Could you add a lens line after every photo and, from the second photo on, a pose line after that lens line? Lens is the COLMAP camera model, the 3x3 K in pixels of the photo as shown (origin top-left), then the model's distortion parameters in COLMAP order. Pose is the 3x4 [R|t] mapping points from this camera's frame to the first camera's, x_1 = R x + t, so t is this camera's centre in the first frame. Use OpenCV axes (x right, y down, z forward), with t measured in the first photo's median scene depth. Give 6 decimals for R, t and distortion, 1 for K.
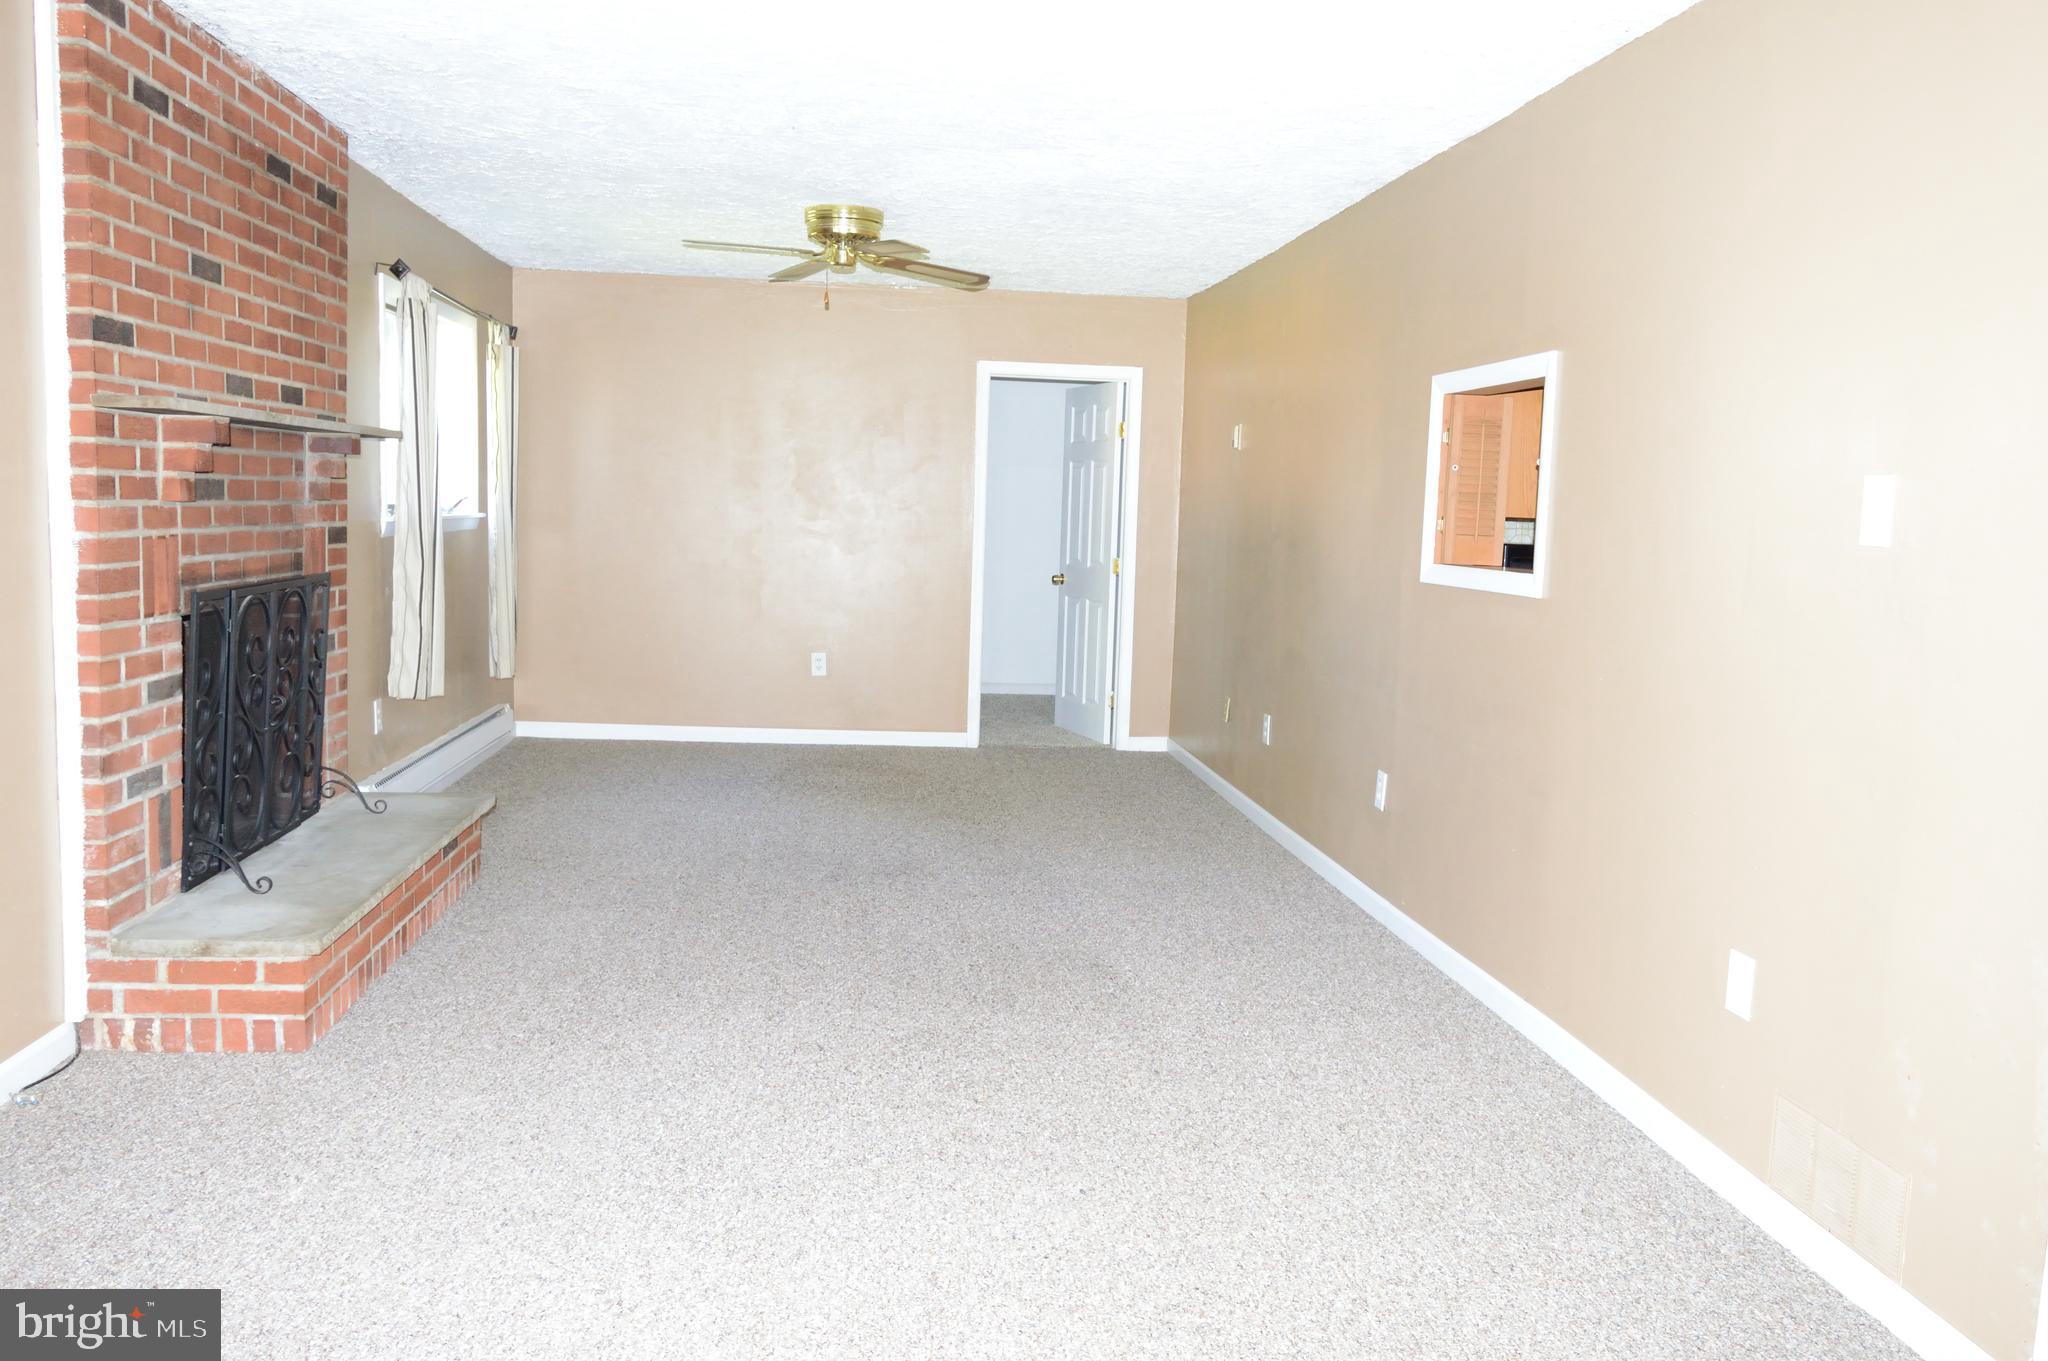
lens RADIAL K [[1618.7, 0, 1022.3], [0, 1618.7, 685.8], [0, 0, 1]] dist [-0.029242, 0.008039]
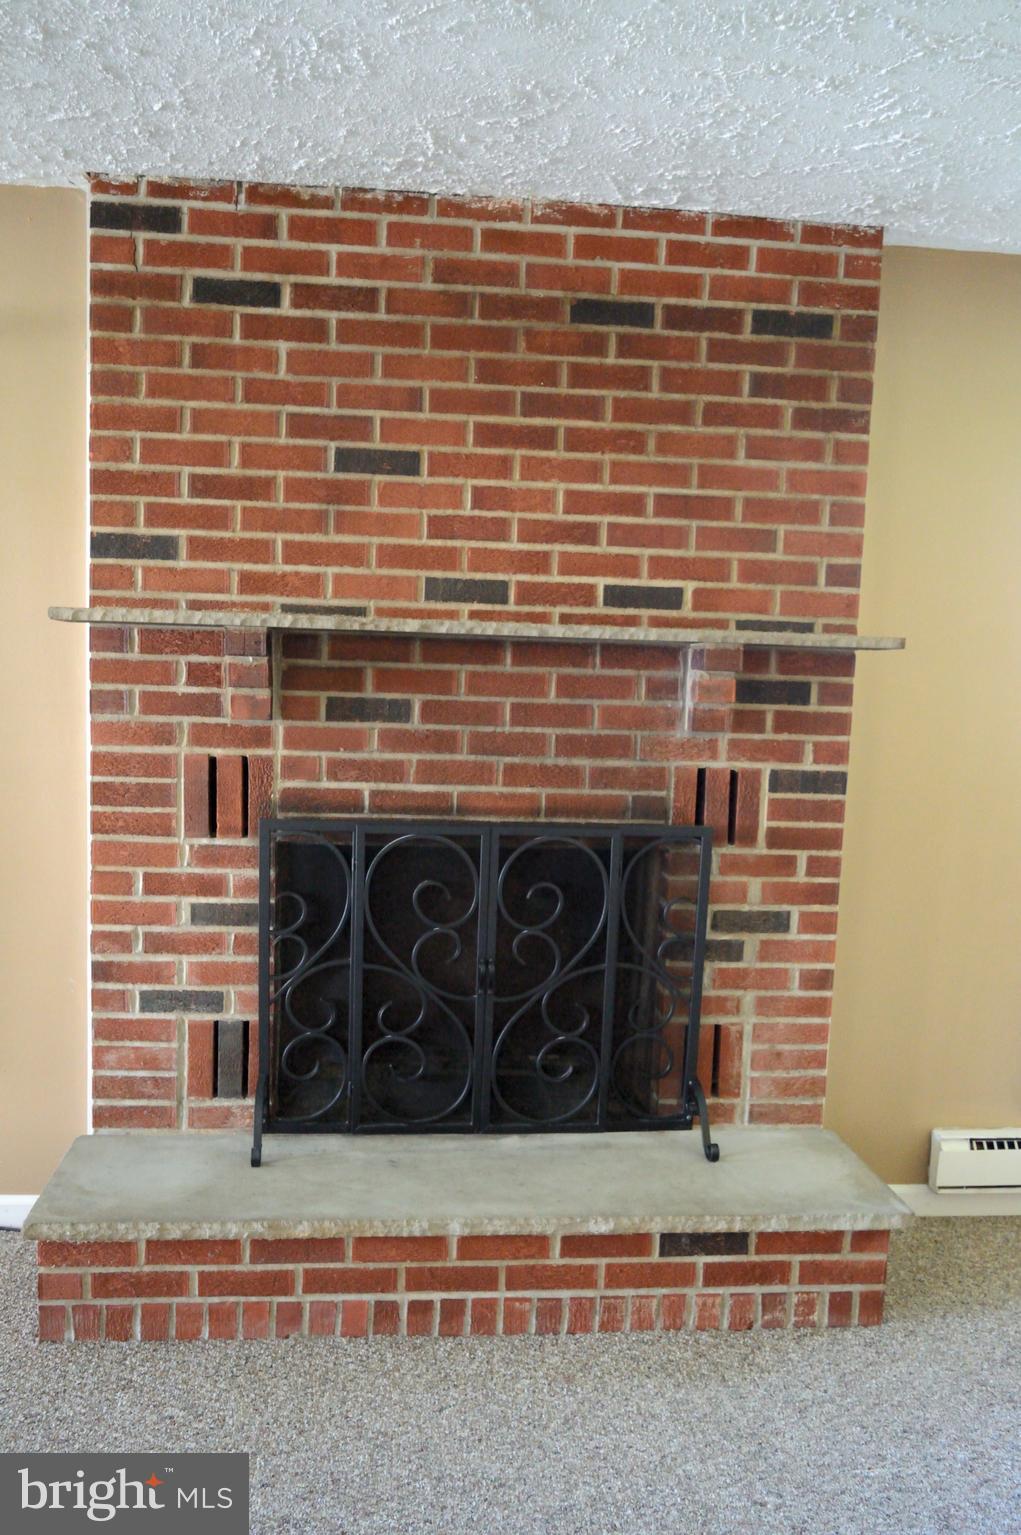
lens RADIAL K [[1213.2, 0, 517.0], [0, 1213.2, 794.2], [0, 0, 1]] dist [-0.029242, 0.008039]
pose [[-0.003028, 0.073735, -0.997273, 0.171530], [-0.144993, 0.986707, 0.073394, -0.141736], [0.989428, 0.144819, 0.007703, 1.117835]]
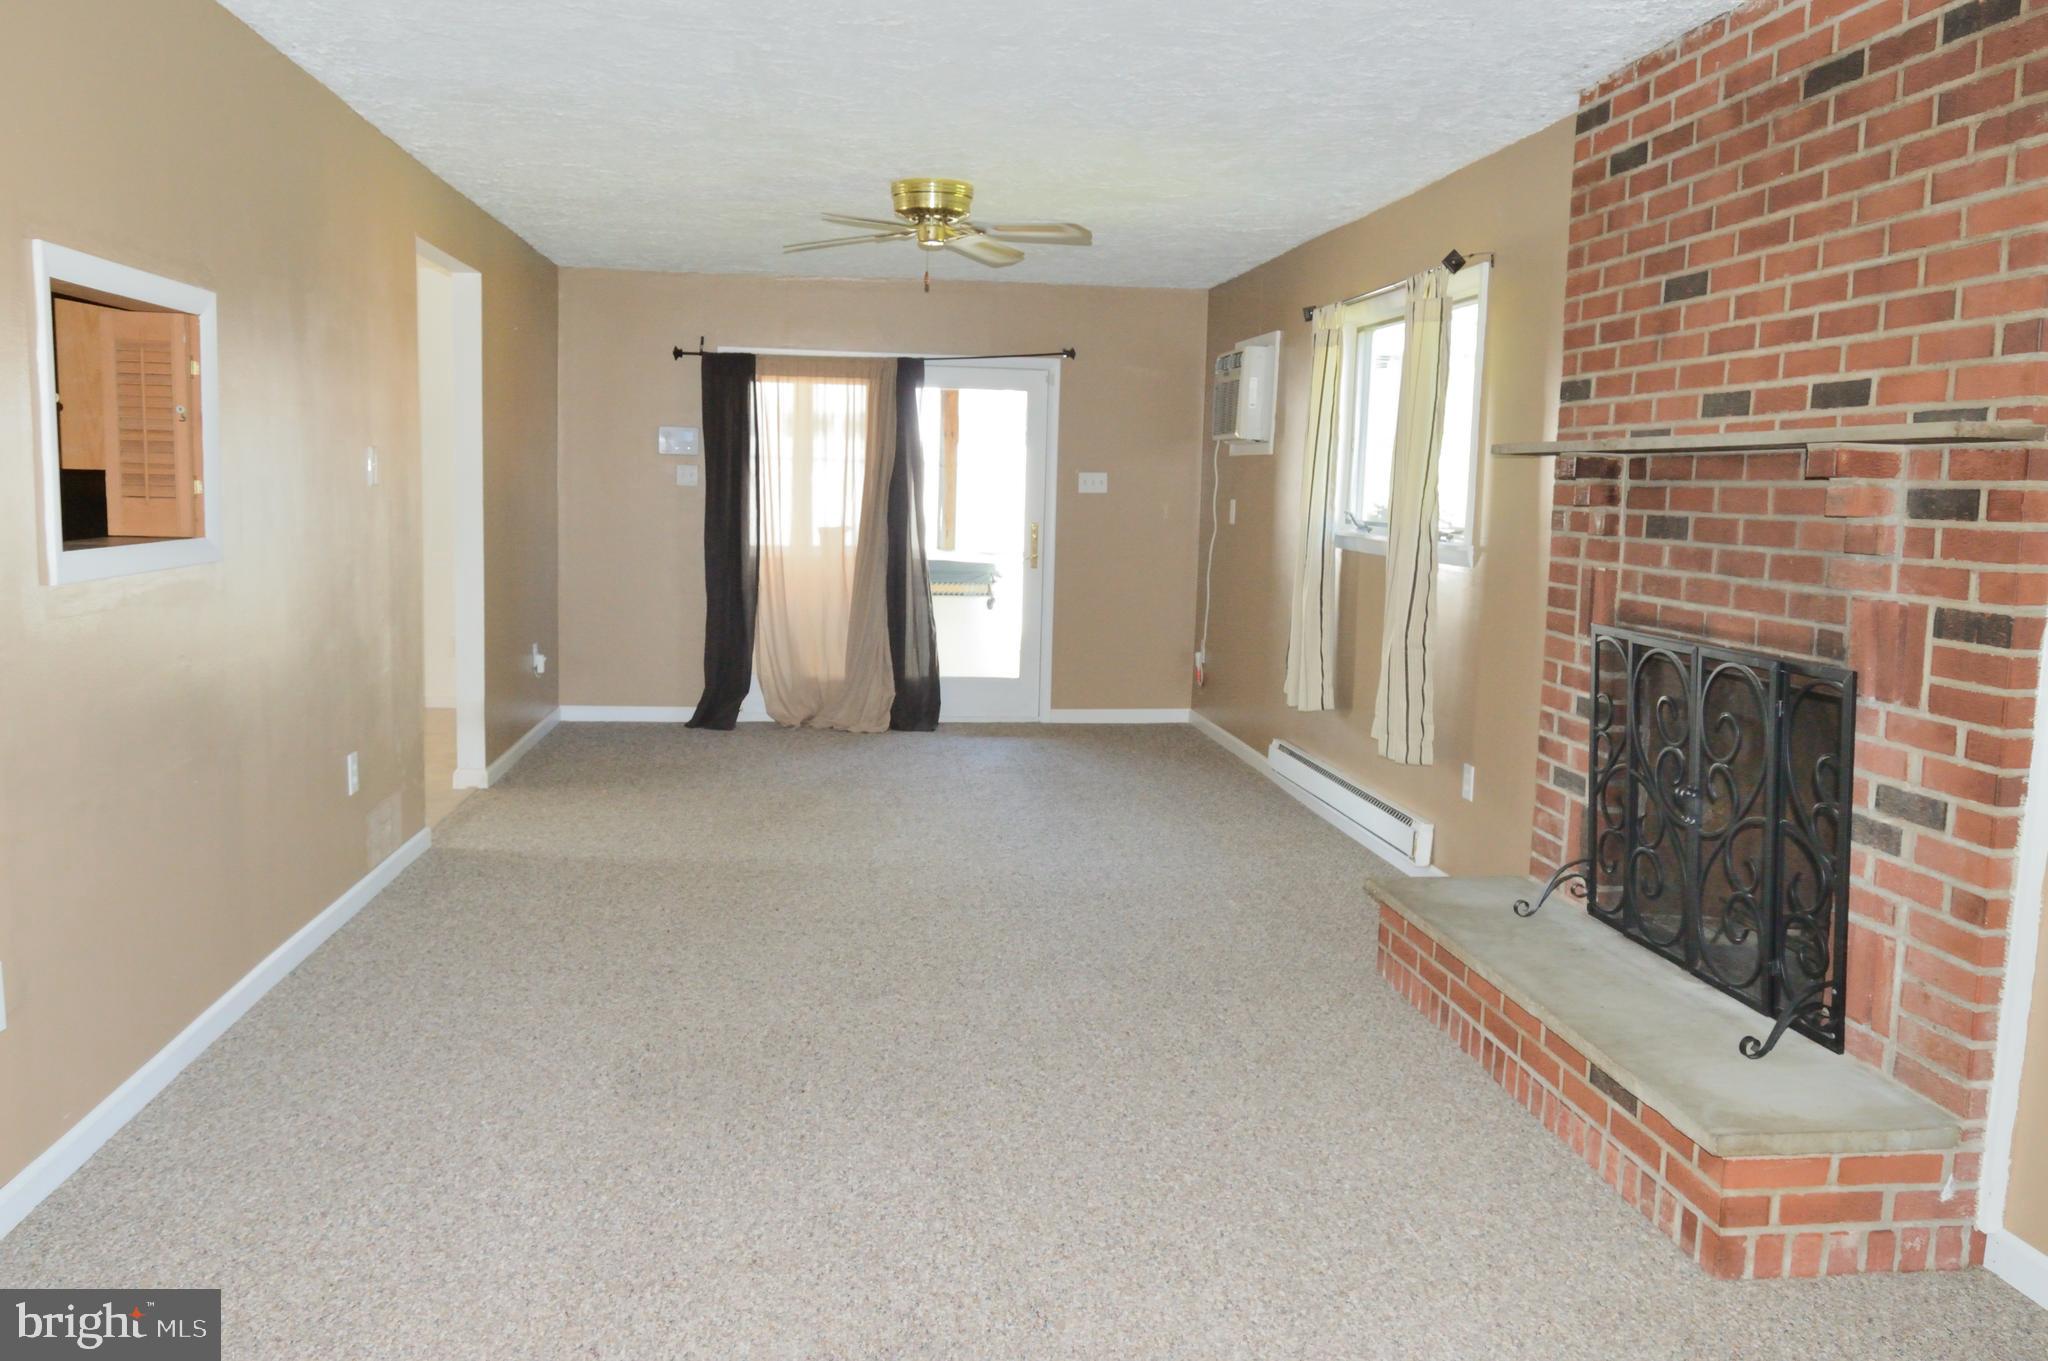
lens RADIAL K [[1618.7, 0, 1029.2], [0, 1618.7, 678.2], [0, 0, 1]] dist [-0.029242, 0.008039]
pose [[-0.998226, -0.054757, -0.023360, -0.129060], [-0.058646, 0.971938, 0.227810, -0.234444], [0.010230, 0.228776, -0.973425, 1.976616]]
